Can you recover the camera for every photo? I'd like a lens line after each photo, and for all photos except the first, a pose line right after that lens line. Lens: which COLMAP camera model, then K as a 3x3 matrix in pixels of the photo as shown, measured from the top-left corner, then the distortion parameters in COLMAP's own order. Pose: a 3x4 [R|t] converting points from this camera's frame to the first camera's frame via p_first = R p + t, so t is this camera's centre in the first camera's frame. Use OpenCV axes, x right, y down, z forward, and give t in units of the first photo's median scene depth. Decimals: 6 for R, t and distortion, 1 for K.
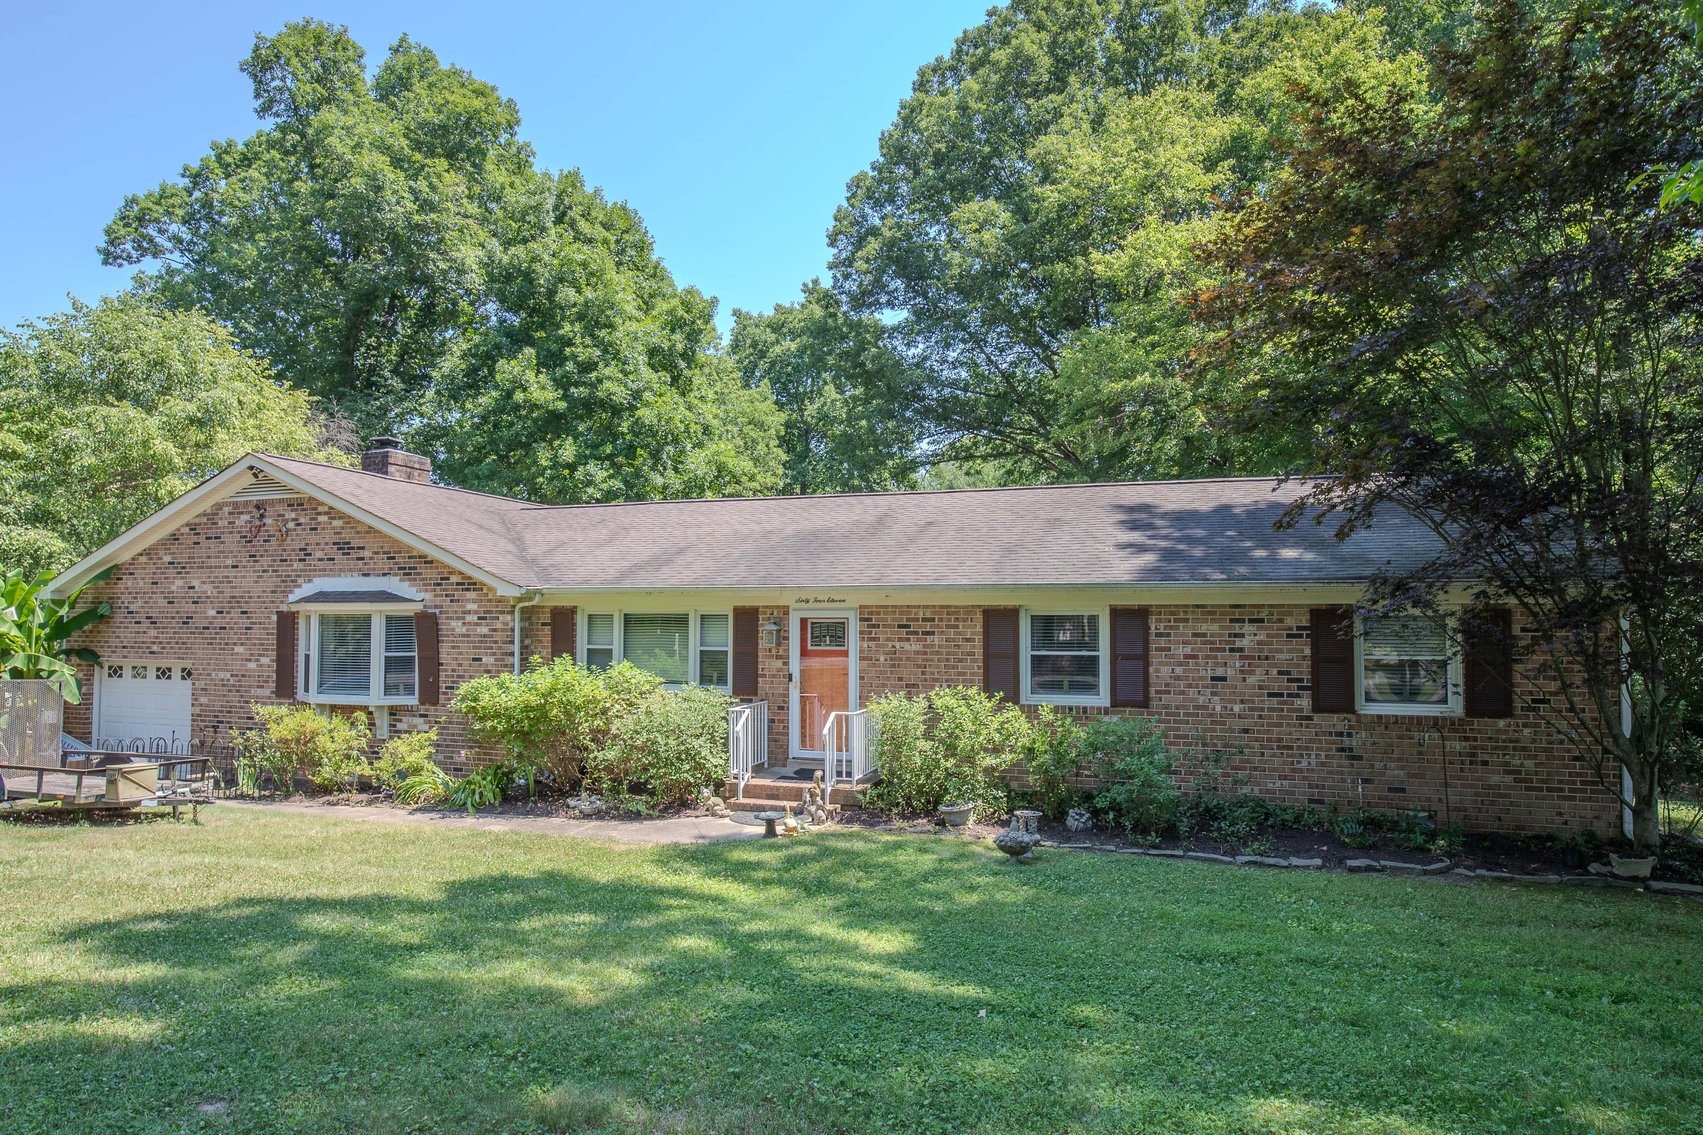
lens RADIAL K [[921.3, 0, 846.6], [0, 921.3, 587.6], [0, 0, 1]] dist [-0.033979, 0.000851]
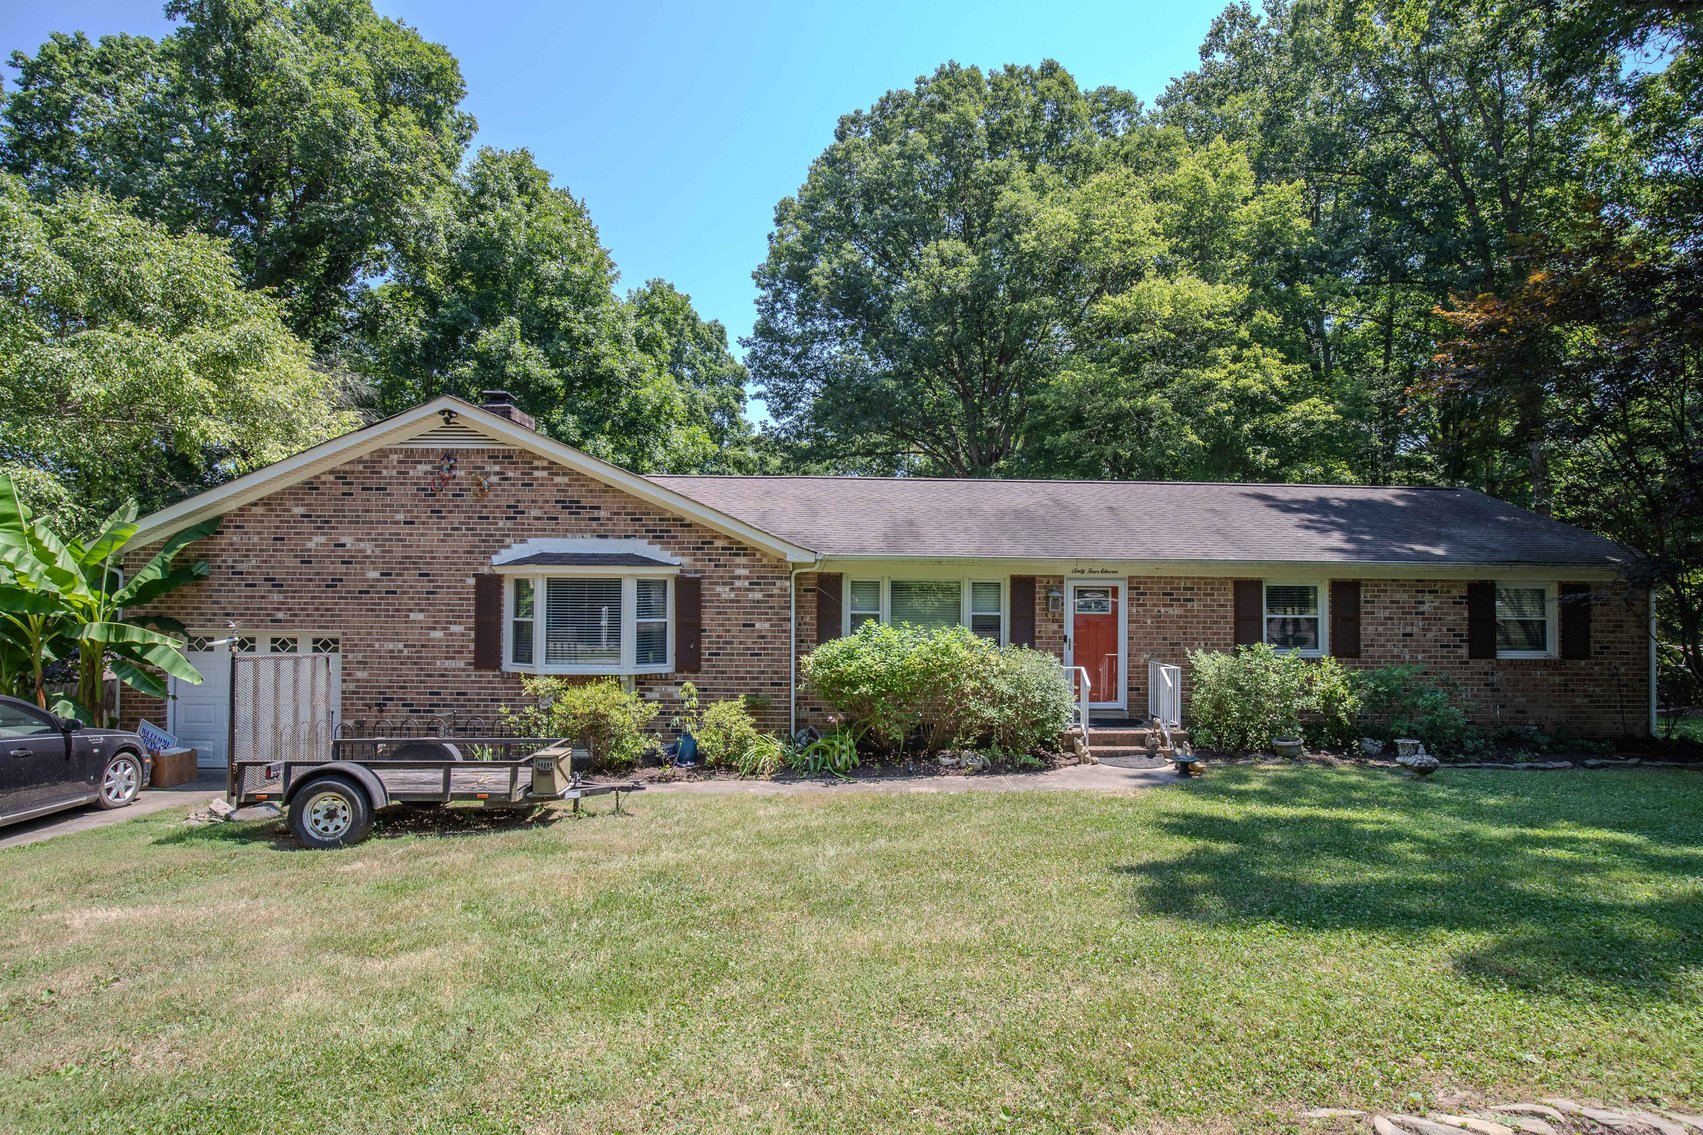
lens RADIAL K [[784.2, 0, 860.3], [0, 784.2, 575.2], [0, 0, 1]] dist [-0.030051, -0.000160]
pose [[0.944651, 0.015289, 0.327720, -0.529009], [-0.019143, 0.999780, 0.008536, 0.013601], [-0.327518, -0.014337, 0.944736, 0.148771]]
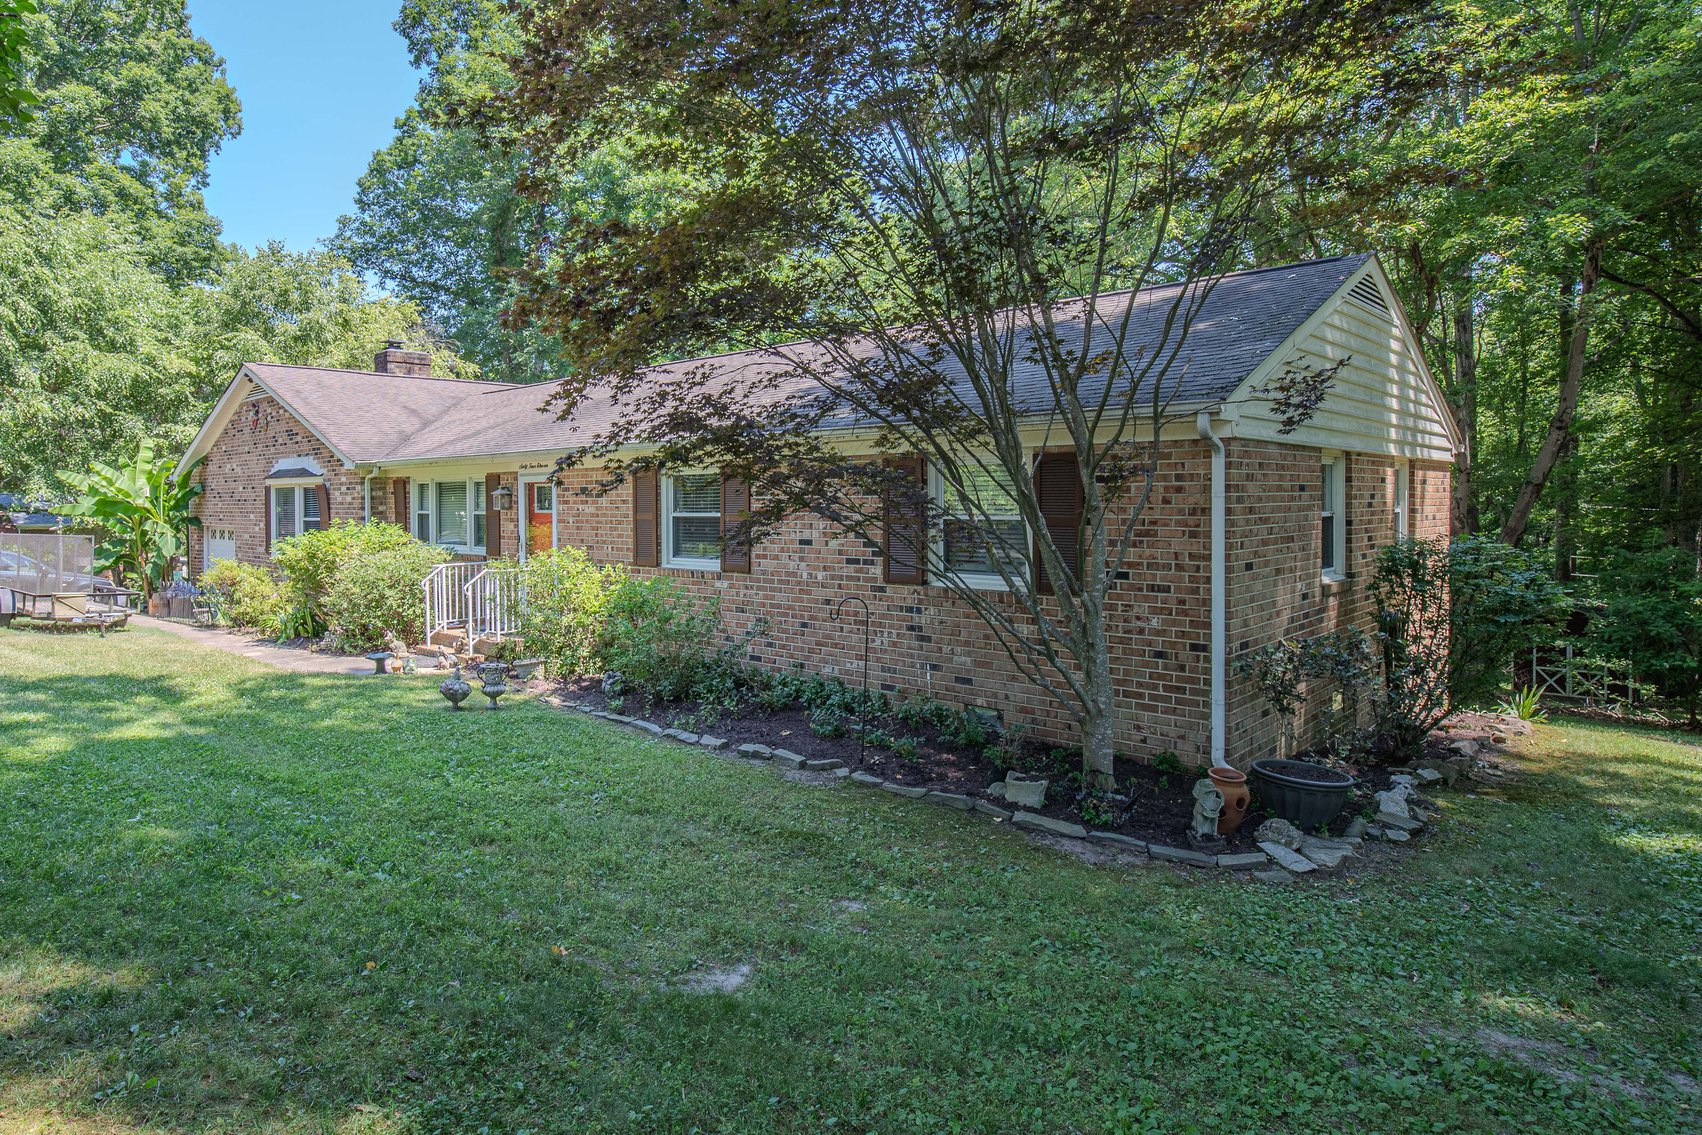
lens RADIAL K [[964.2, 0, 720.0], [0, 964.2, 515.5], [0, 0, 1]] dist [-0.038323, 0.000003]
pose [[0.889950, -0.001451, -0.456057, 0.559871], [0.025511, 0.998588, 0.046604, 0.020956], [0.455345, -0.053109, 0.888730, 0.101921]]
